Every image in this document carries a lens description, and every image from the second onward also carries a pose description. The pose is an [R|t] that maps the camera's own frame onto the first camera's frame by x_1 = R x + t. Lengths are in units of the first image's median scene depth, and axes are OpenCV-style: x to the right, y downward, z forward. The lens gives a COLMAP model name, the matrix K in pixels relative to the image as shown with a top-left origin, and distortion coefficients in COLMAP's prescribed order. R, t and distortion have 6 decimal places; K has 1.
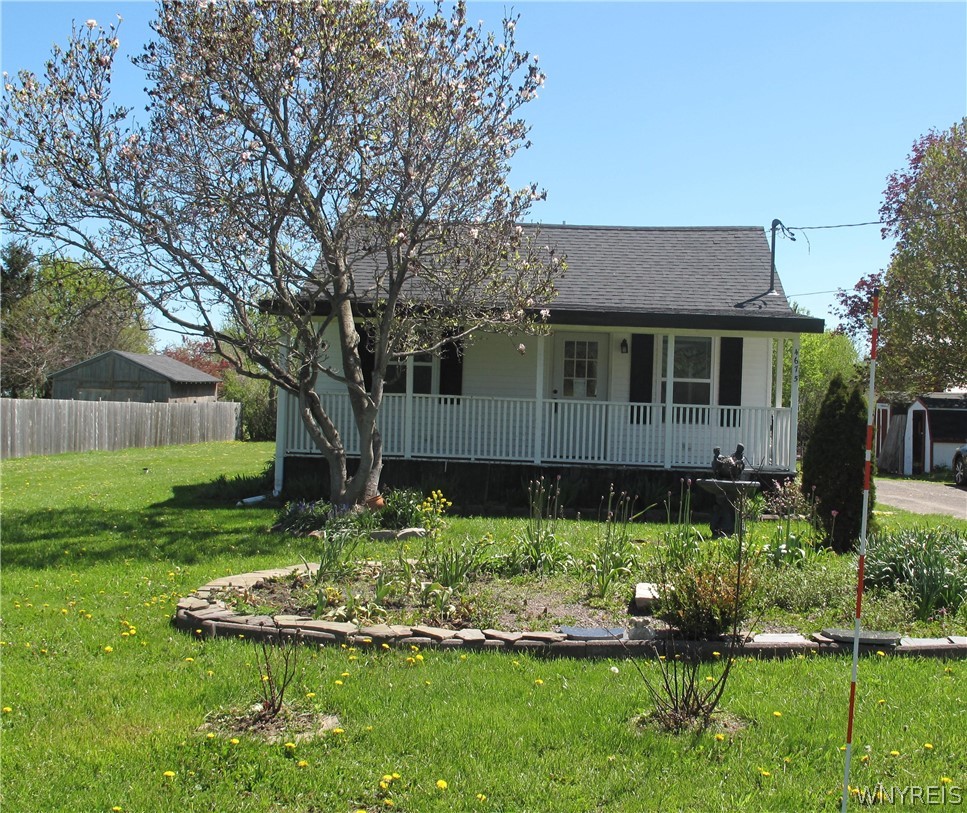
lens RADIAL K [[1010.7, 0, 482.9], [0, 1010.7, 408.6], [0, 0, 1]] dist [0.008737, 0.000000]
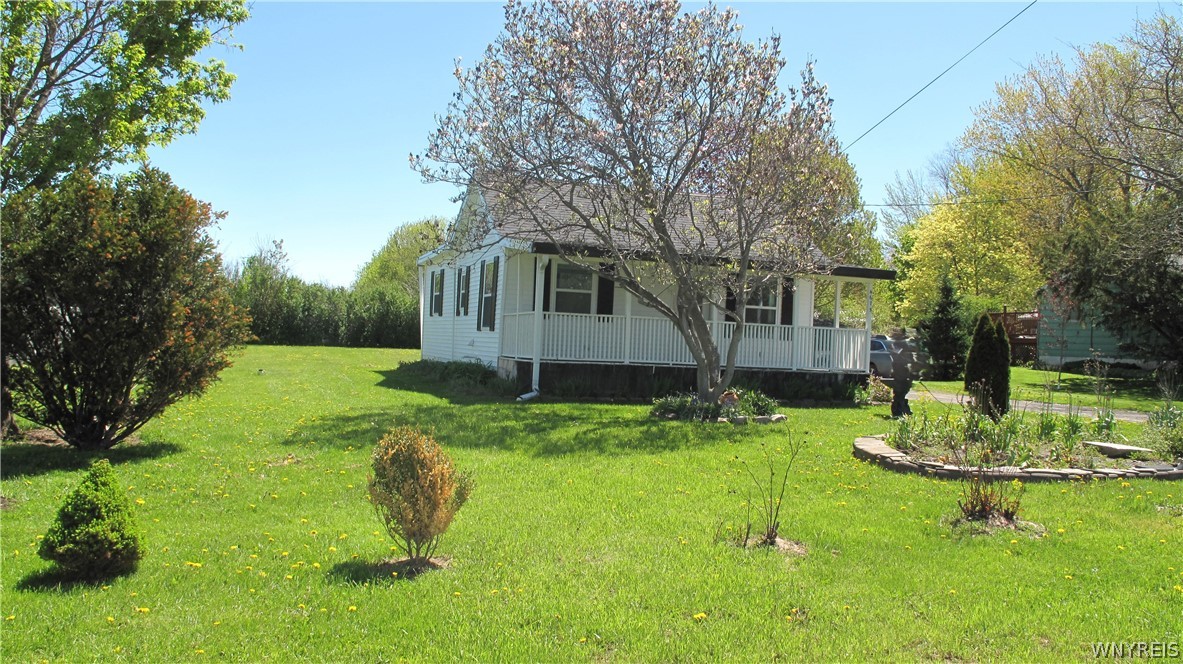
lens RADIAL K [[1078.5, 0, 592.4], [0, 1078.5, 331.4], [0, 0, 1]] dist [-0.021283, 0.000000]
pose [[0.869198, 0.002564, 0.494457, -0.775410], [-0.018187, 0.999476, 0.026787, -0.030406], [-0.494129, -0.032276, 0.868789, -0.236221]]
